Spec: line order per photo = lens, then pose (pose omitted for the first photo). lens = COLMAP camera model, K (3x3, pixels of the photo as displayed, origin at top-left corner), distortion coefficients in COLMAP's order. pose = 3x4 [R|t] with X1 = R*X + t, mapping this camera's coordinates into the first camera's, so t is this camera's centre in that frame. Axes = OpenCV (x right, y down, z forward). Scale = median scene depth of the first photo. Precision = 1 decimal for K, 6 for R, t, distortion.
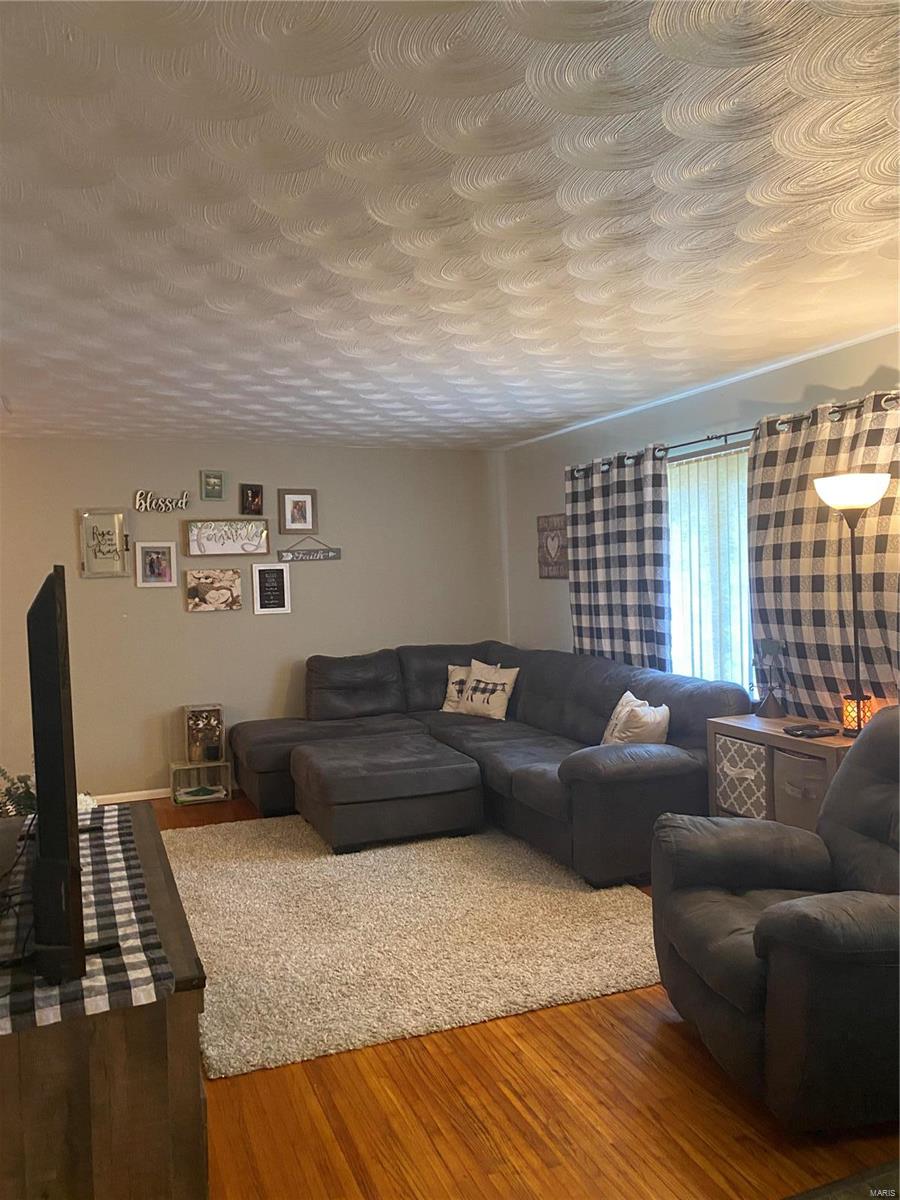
lens RADIAL K [[932.2, 0, 434.4], [0, 932.2, 601.4], [0, 0, 1]] dist [0.066373, -0.063875]
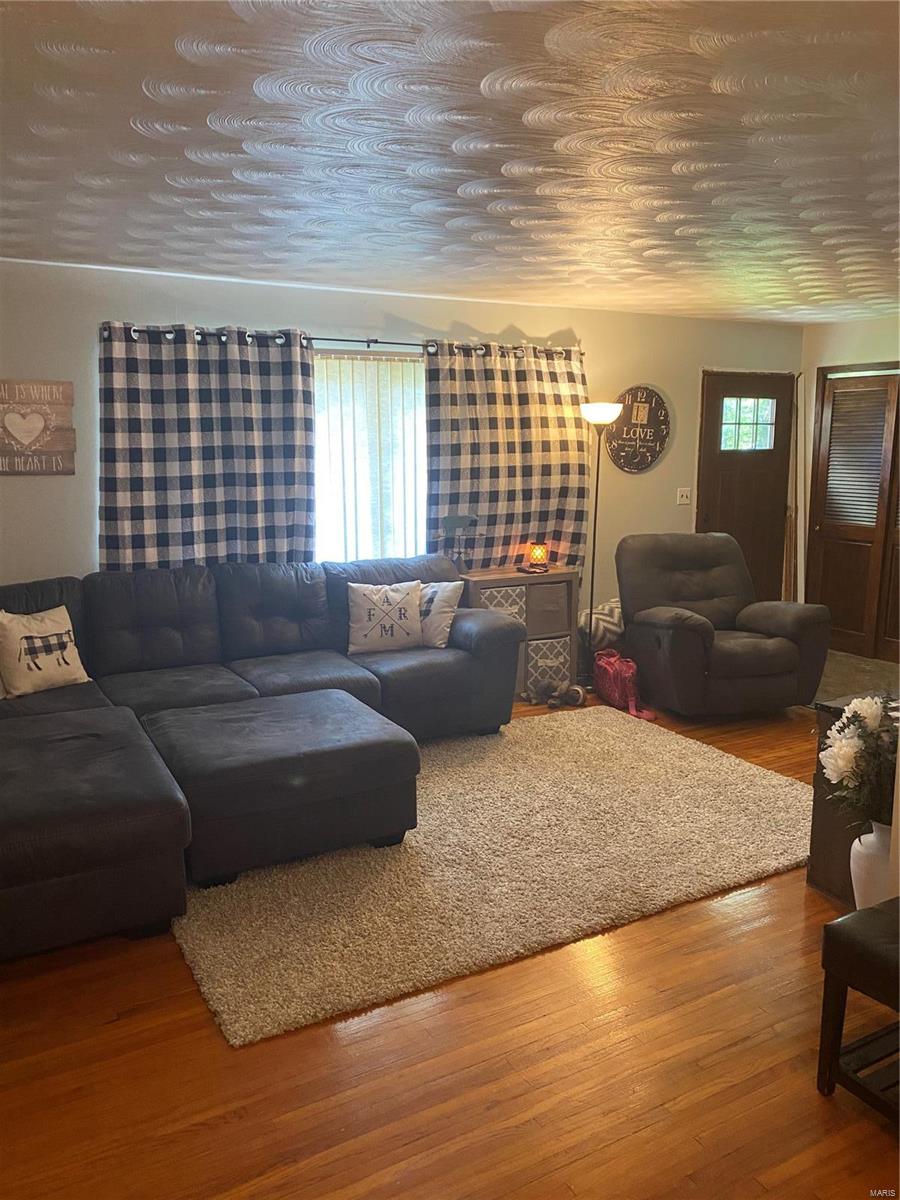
lens RADIAL K [[932.2, 0, 434.4], [0, 932.2, 601.4], [0, 0, 1]] dist [0.066373, -0.063875]
pose [[-0.165540, -0.134715, 0.976959, -0.824732], [0.041258, 0.988813, 0.143341, -0.026036], [-0.985340, 0.064036, -0.158130, 1.102500]]
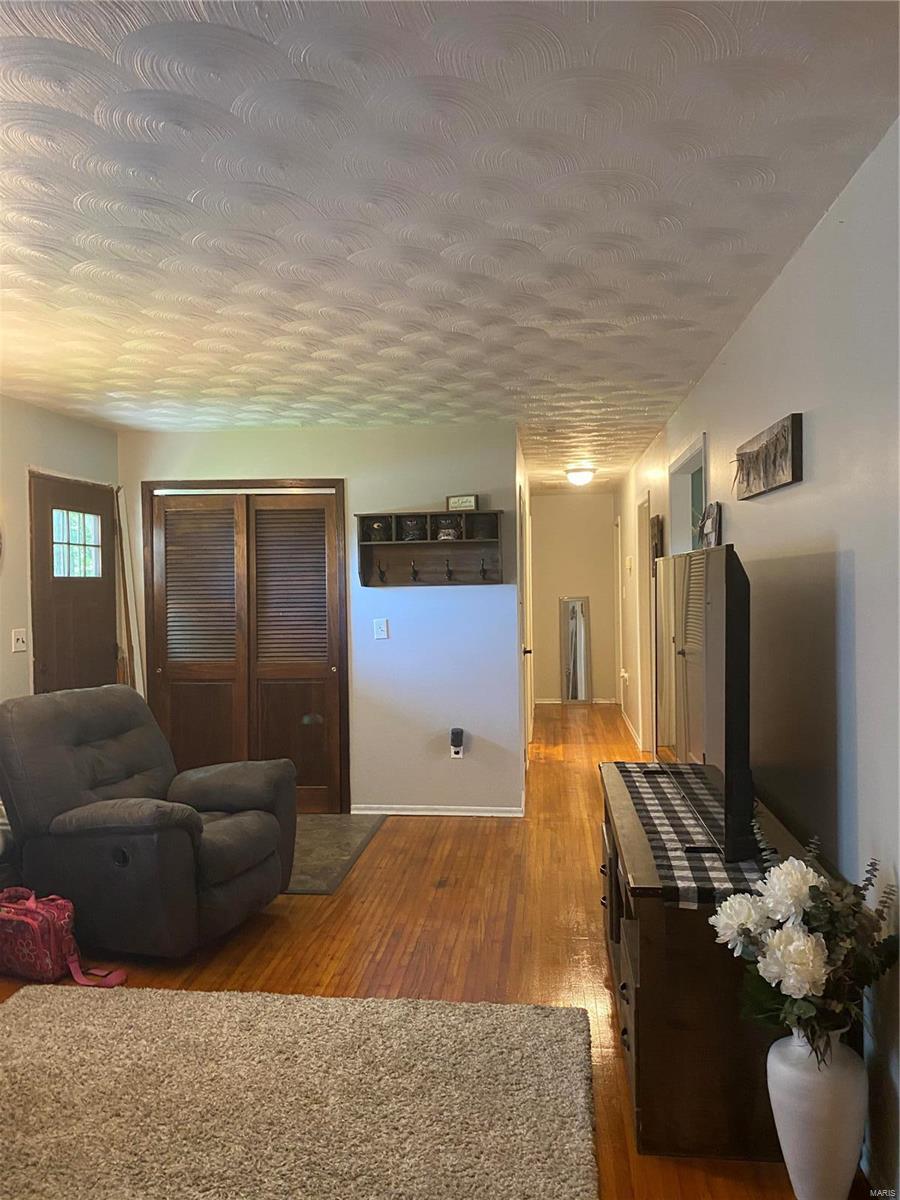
lens RADIAL K [[935.6, 0, 477.6], [0, 935.6, 599.6], [0, 0, 1]] dist [0.000450, -0.002957]
pose [[-0.902725, 0.038552, 0.428487, -0.360085], [0.060501, 0.997455, 0.037718, -0.016348], [-0.425943, 0.059973, -0.902760, 1.188550]]
